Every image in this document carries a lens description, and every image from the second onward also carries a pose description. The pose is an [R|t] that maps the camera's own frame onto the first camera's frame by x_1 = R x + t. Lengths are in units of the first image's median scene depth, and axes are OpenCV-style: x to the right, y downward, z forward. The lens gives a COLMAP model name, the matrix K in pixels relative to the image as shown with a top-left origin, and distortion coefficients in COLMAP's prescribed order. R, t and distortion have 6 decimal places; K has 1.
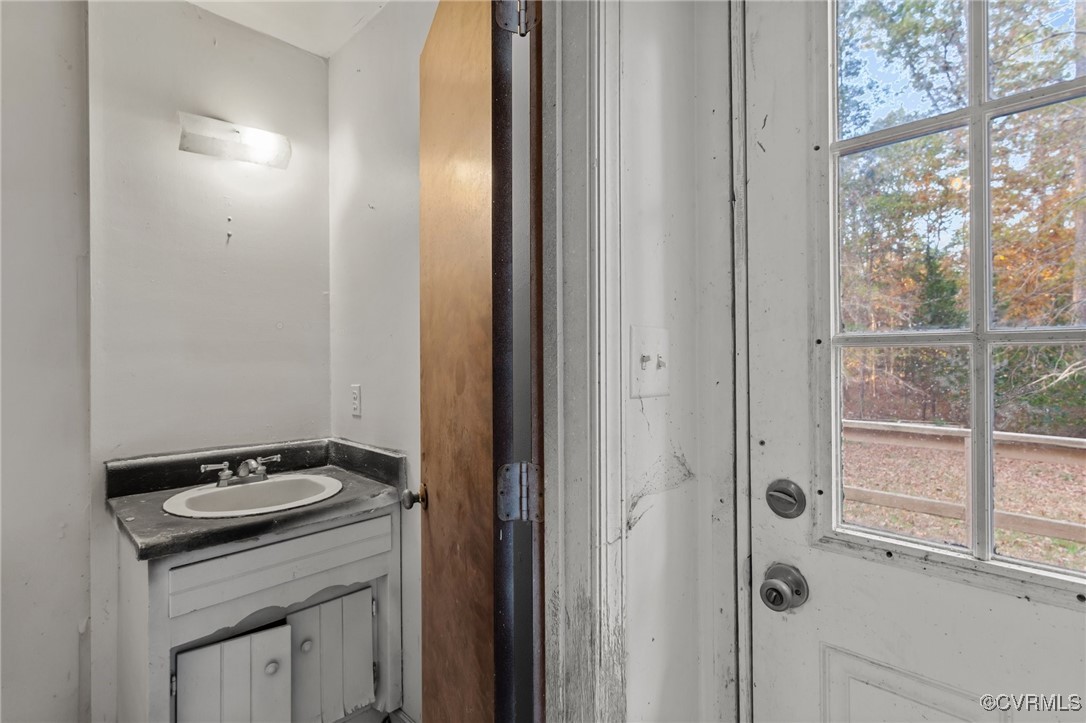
lens RADIAL K [[522.0, 0, 541.9], [0, 522.0, 364.7], [0, 0, 1]] dist [0.003791, 0.000862]
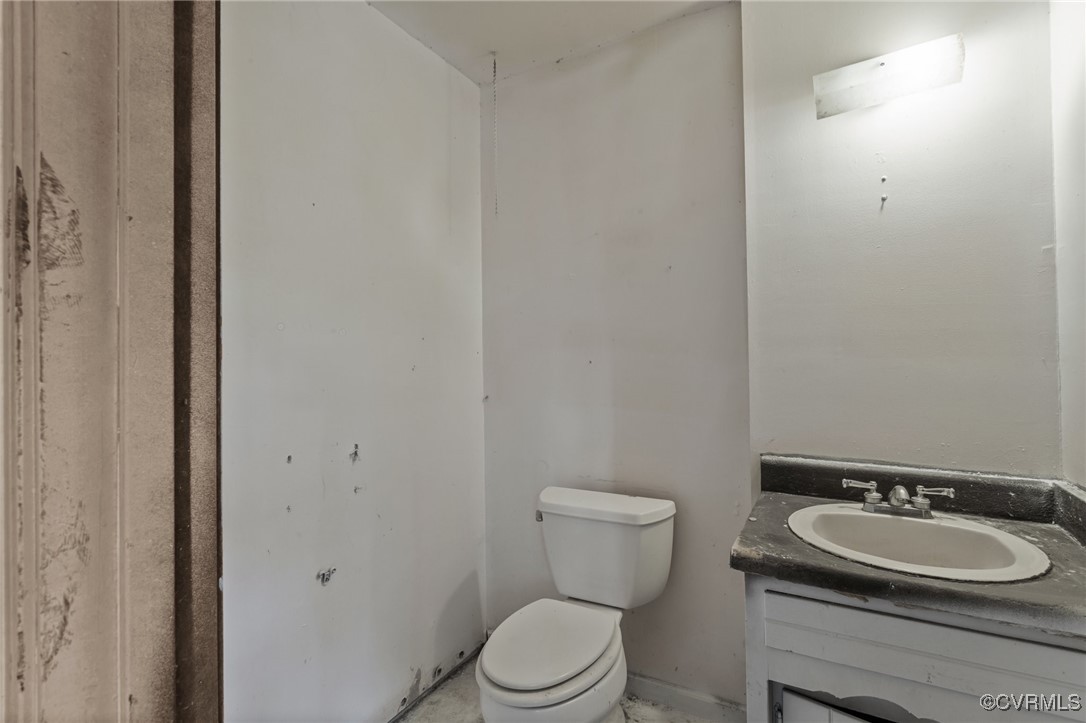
lens RADIAL K [[513.8, 0, 540.4], [0, 513.8, 353.5], [0, 0, 1]] dist [0.000969, 0.000909]
pose [[0.260211, -0.004282, -0.965542, 0.029271], [-0.003795, 0.999978, -0.005458, -0.005100], [0.965544, 0.005085, 0.260189, 0.317729]]
